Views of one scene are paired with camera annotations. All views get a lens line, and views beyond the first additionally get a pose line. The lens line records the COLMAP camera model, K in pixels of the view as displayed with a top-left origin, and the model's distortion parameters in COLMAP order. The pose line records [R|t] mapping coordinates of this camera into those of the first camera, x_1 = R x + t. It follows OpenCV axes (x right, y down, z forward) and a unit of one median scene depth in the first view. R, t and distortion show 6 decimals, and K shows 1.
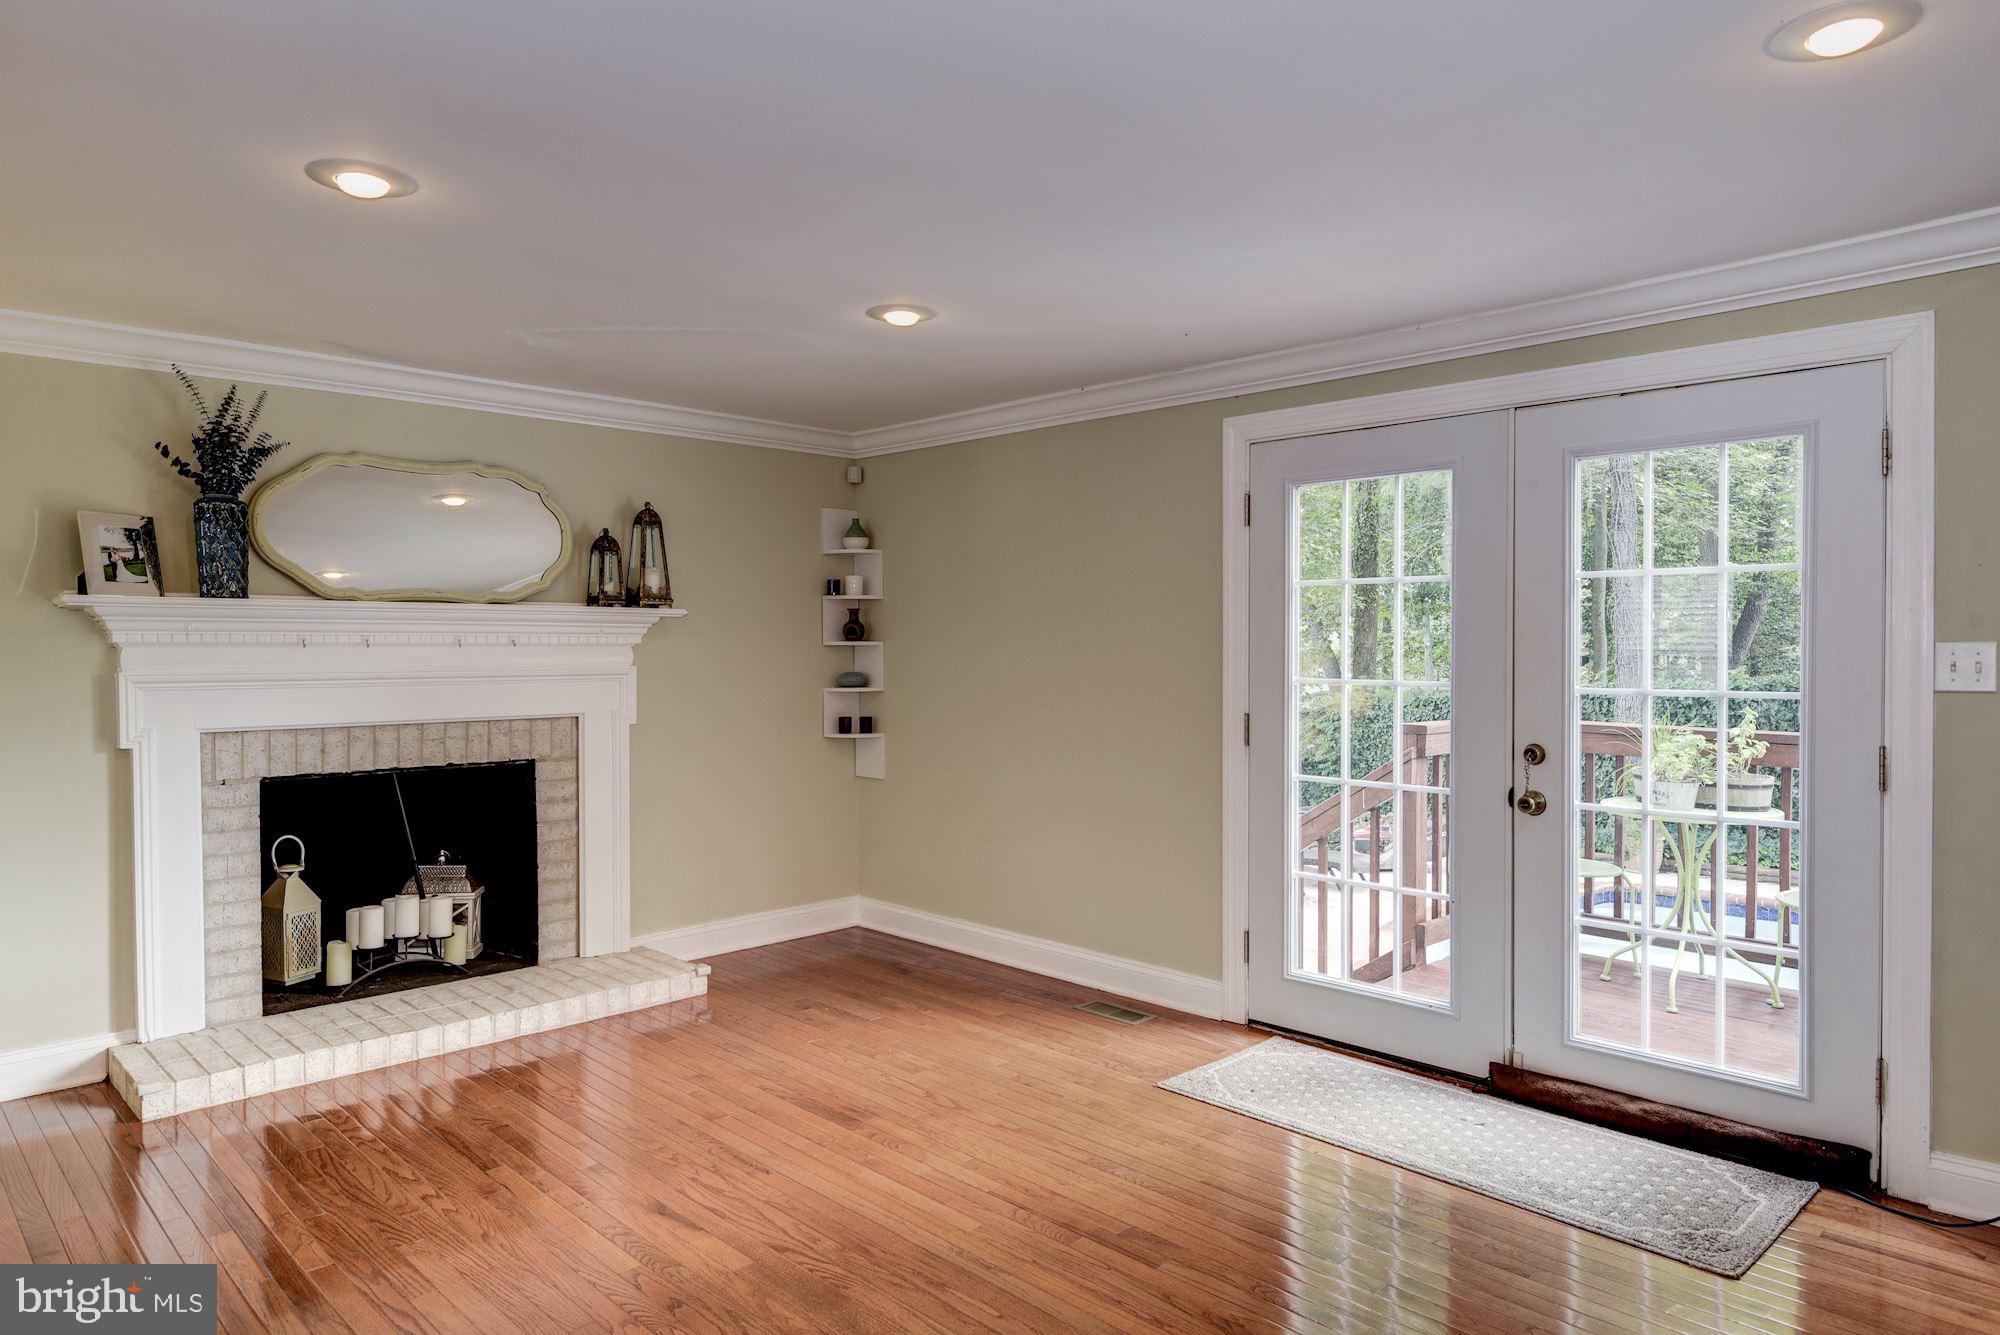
lens RADIAL K [[1234.3, 0, 1024.6], [0, 1234.3, 666.3], [0, 0, 1]] dist [0.047392, -0.043985]
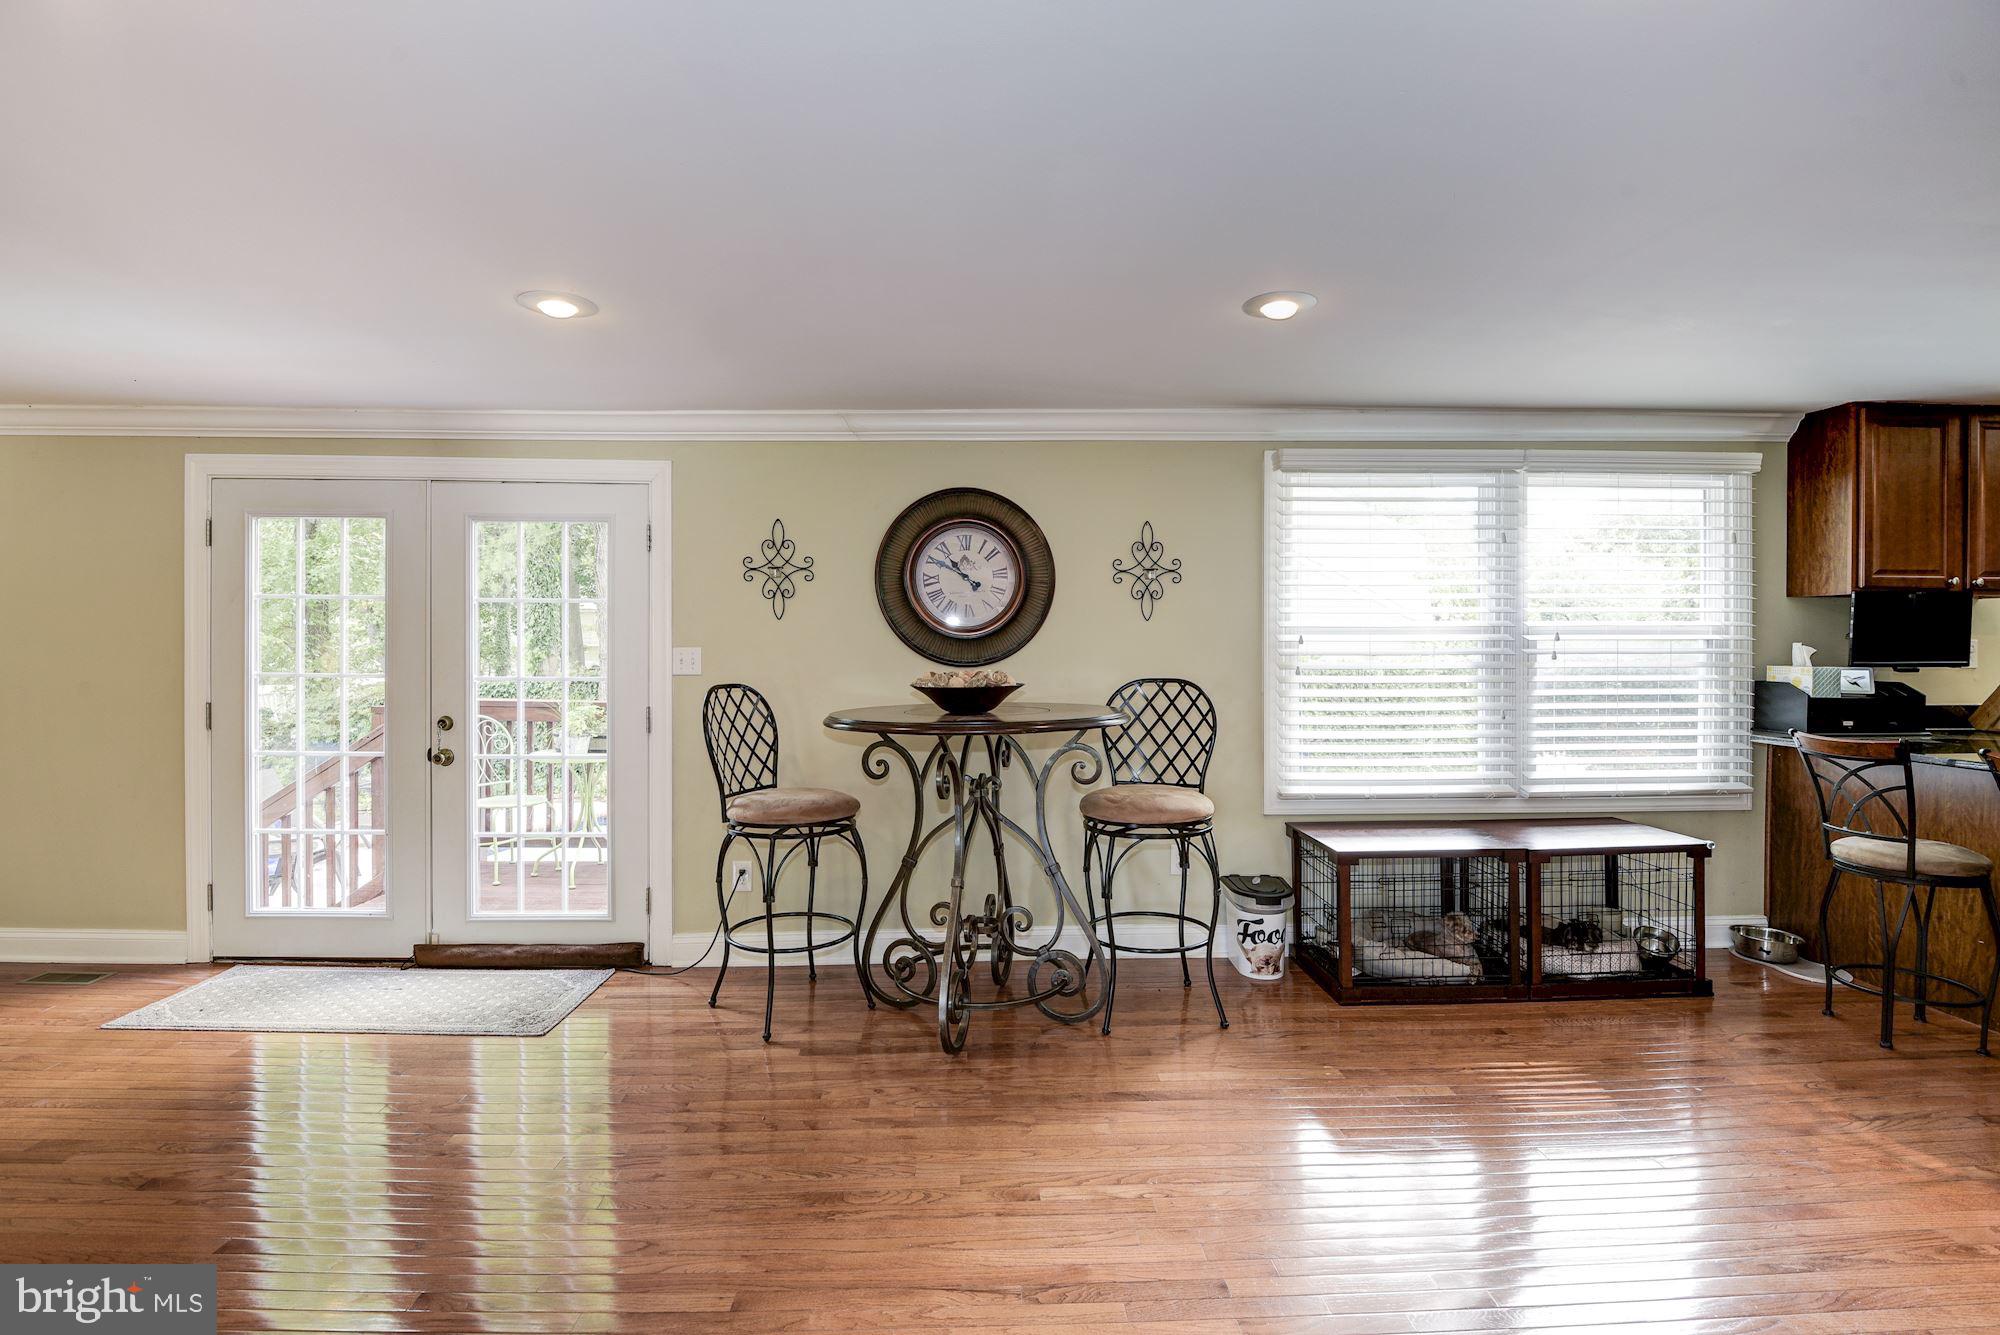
lens RADIAL K [[930.8, 0, 991.1], [0, 930.8, 652.8], [0, 0, 1]] dist [-0.017253, -0.004367]
pose [[0.687427, 0.001732, 0.726251, 0.064825], [0.004025, 0.999973, -0.006195, -0.001667], [-0.726242, 0.007182, 0.687401, -0.186740]]
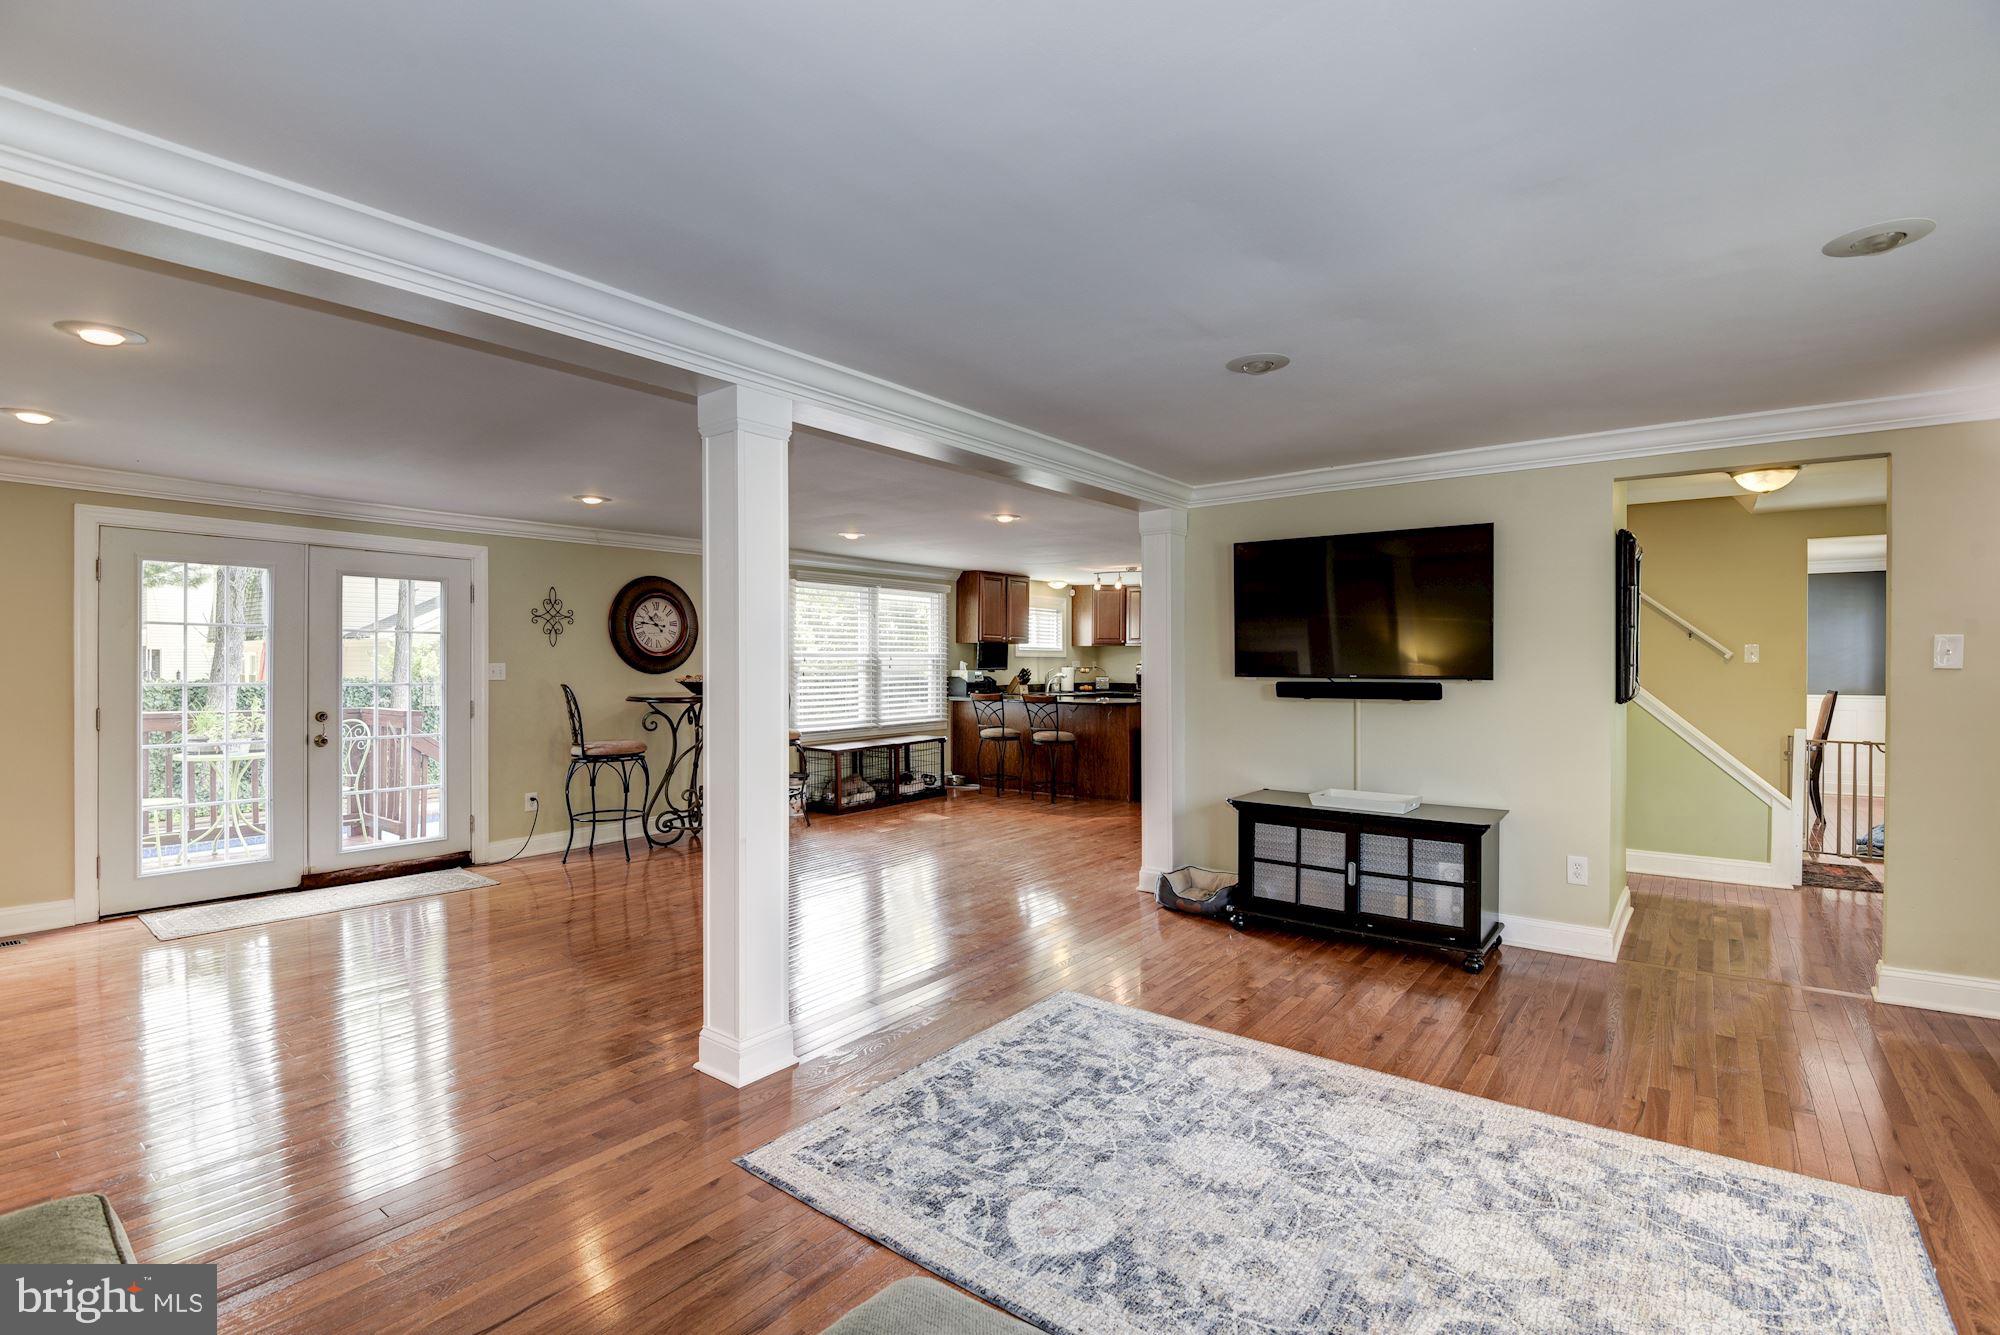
lens RADIAL K [[912.9, 0, 1000.0], [0, 912.9, 667.5], [0, 0, 1]] dist [0.013446, -0.025622]
pose [[-0.125210, 0.000283, 0.992130, -1.178030], [0.011543, 0.999933, 0.001172, 0.000911], [-0.992063, 0.011599, -0.125205, 0.082252]]
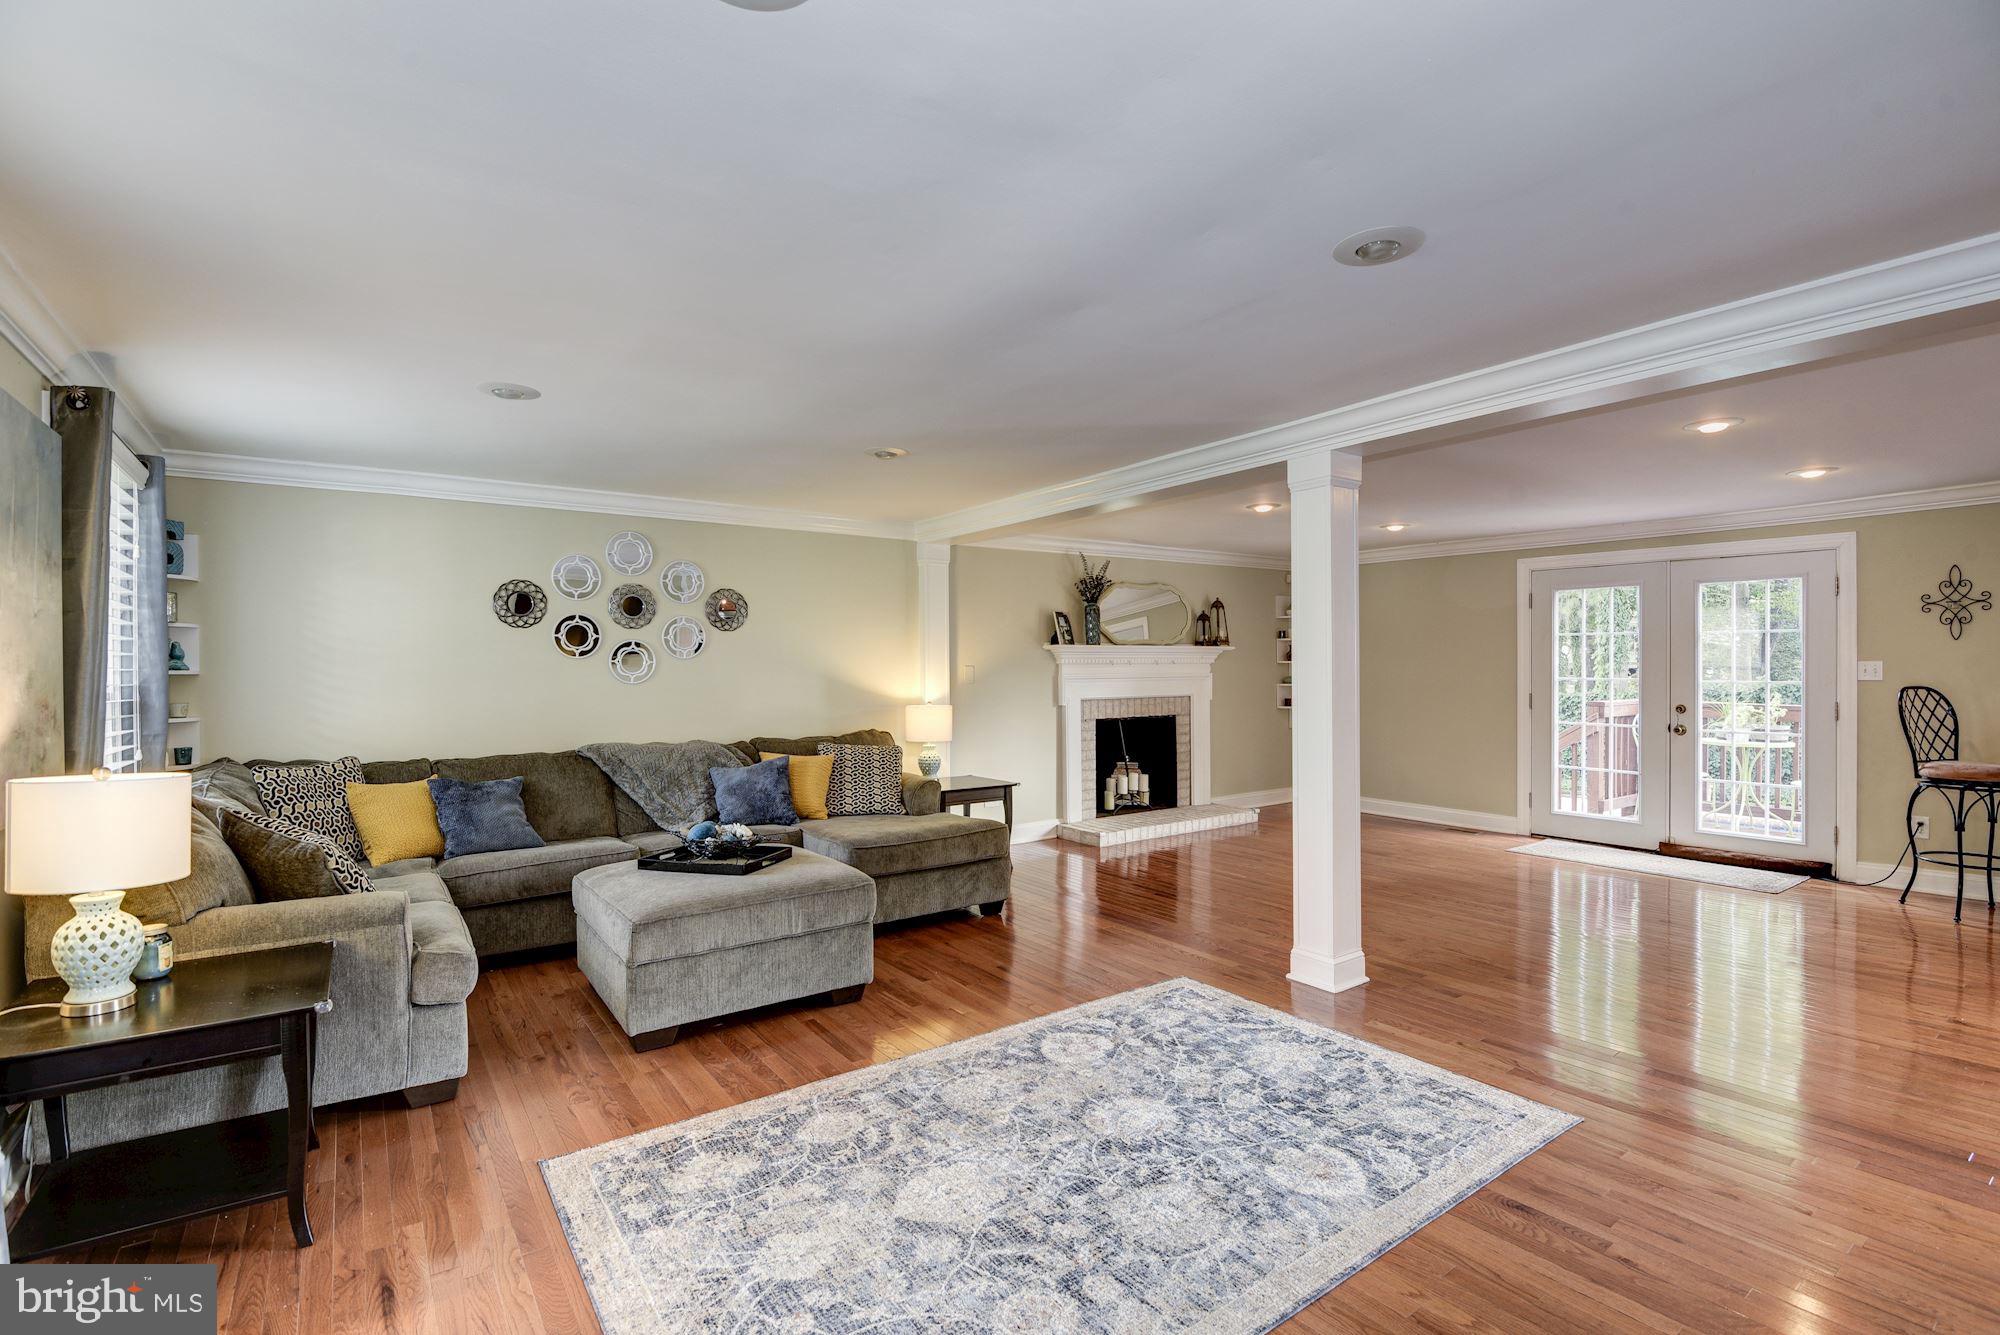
lens RADIAL K [[920.5, 0, 1027.8], [0, 920.5, 669.1], [0, 0, 1]] dist [-0.001058, -0.013166]
pose [[0.988231, -0.002486, -0.152948, -0.525573], [0.001295, 0.999968, -0.007887, 0.007200], [0.152963, 0.007596, 0.988203, -0.872182]]
